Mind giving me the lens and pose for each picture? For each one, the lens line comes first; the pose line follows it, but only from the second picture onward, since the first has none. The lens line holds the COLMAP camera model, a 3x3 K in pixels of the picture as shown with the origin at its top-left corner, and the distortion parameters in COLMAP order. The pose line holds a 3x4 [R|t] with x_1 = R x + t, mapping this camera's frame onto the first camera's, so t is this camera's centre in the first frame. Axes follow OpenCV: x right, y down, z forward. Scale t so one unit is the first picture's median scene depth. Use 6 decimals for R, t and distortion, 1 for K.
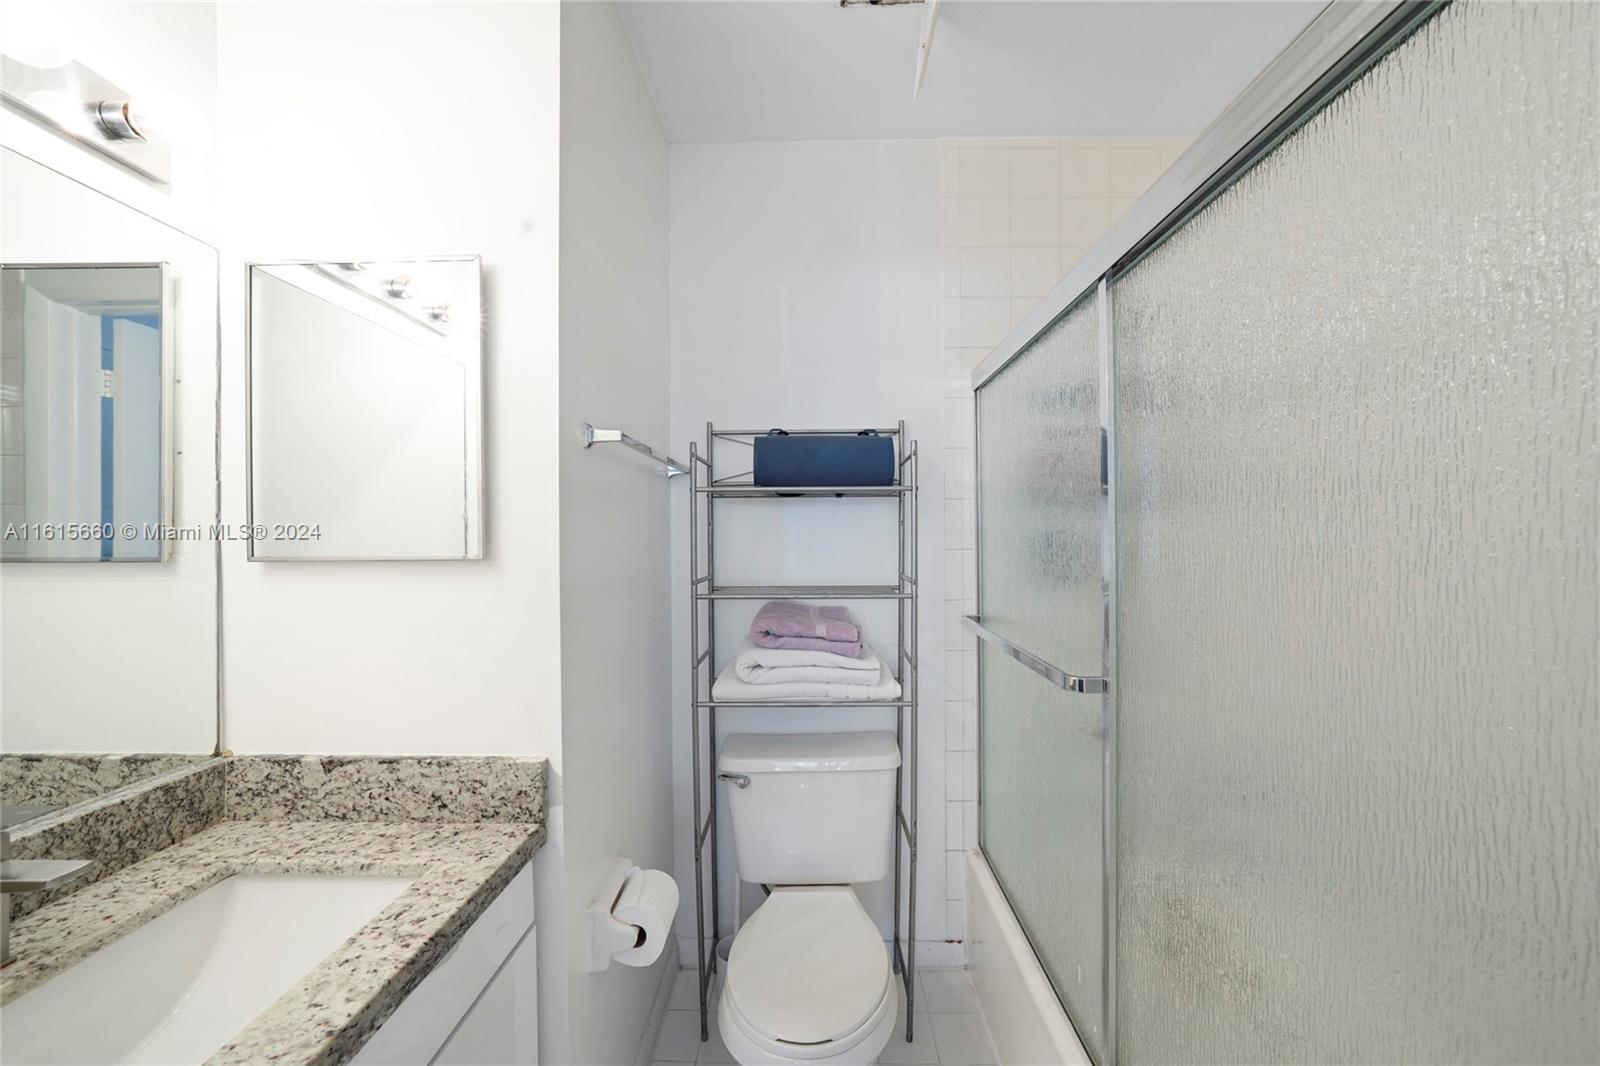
lens RADIAL K [[566.1, 0, 809.7], [0, 566.1, 531.2], [0, 0, 1]] dist [-0.013773, 0.004044]
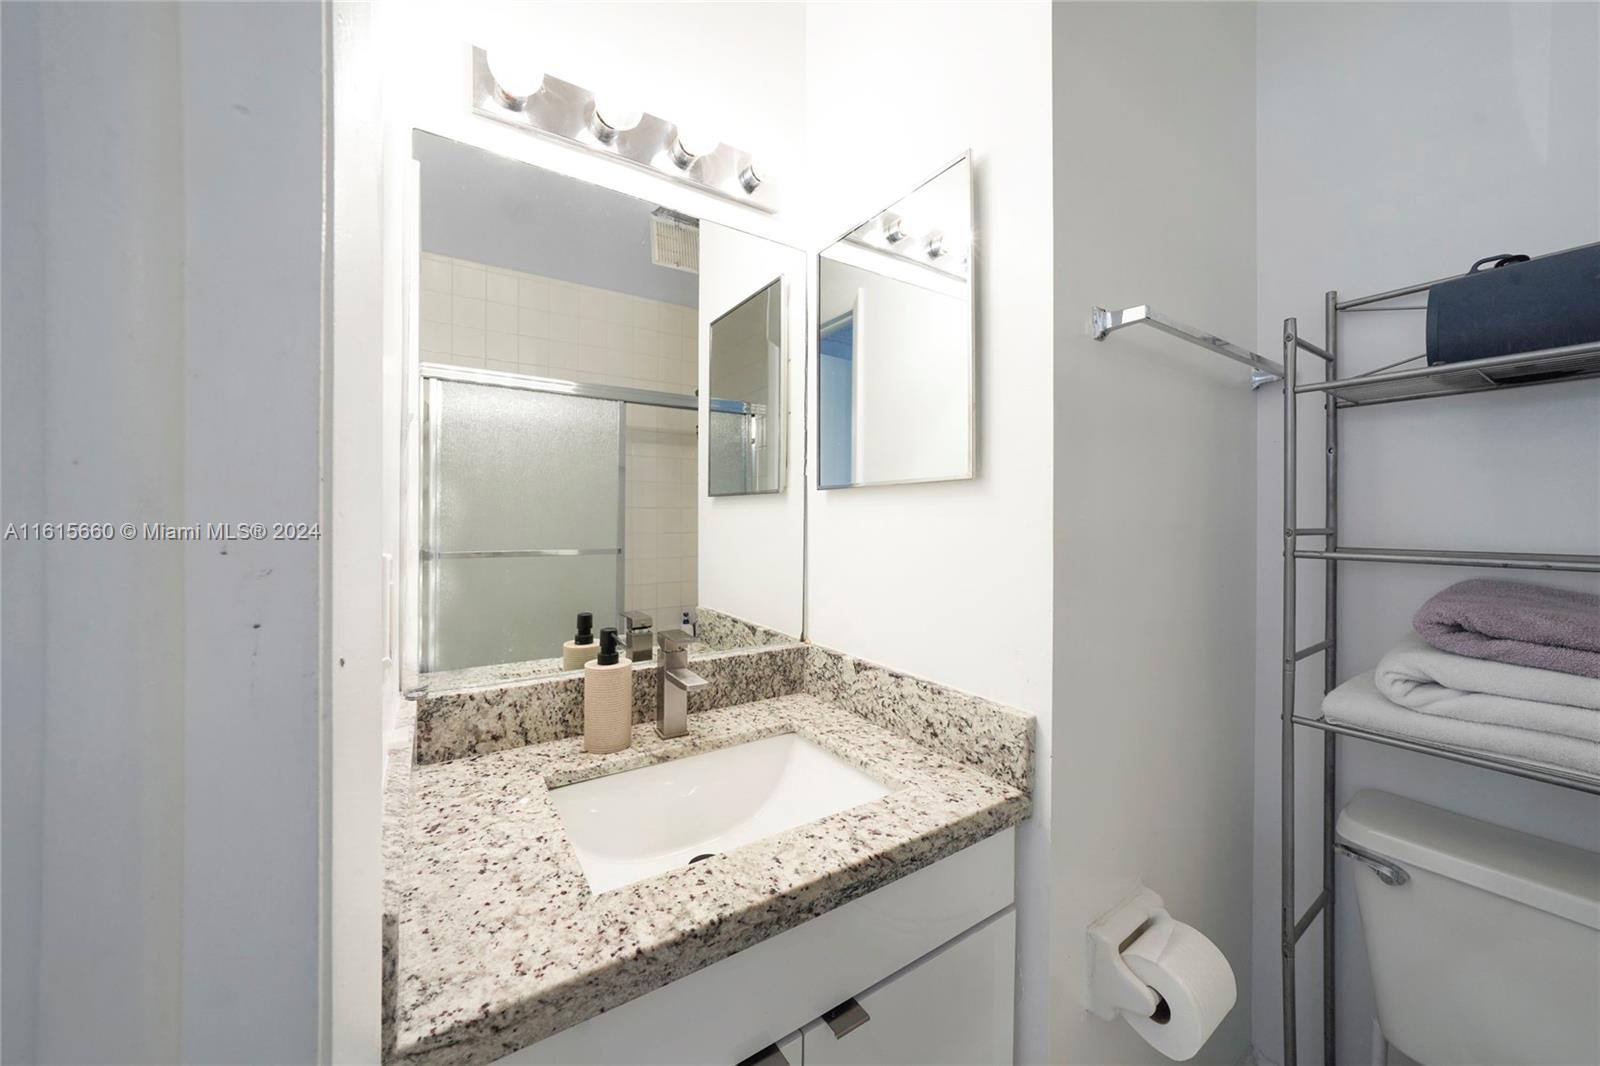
lens RADIAL K [[566.1, 0, 807.1], [0, 566.1, 523.8], [0, 0, 1]] dist [-0.013773, 0.004044]
pose [[0.563778, 0.008622, -0.825881, 0.026589], [0.000818, 0.999939, 0.010998, 0.114504], [0.825926, -0.006876, 0.563737, 0.270706]]
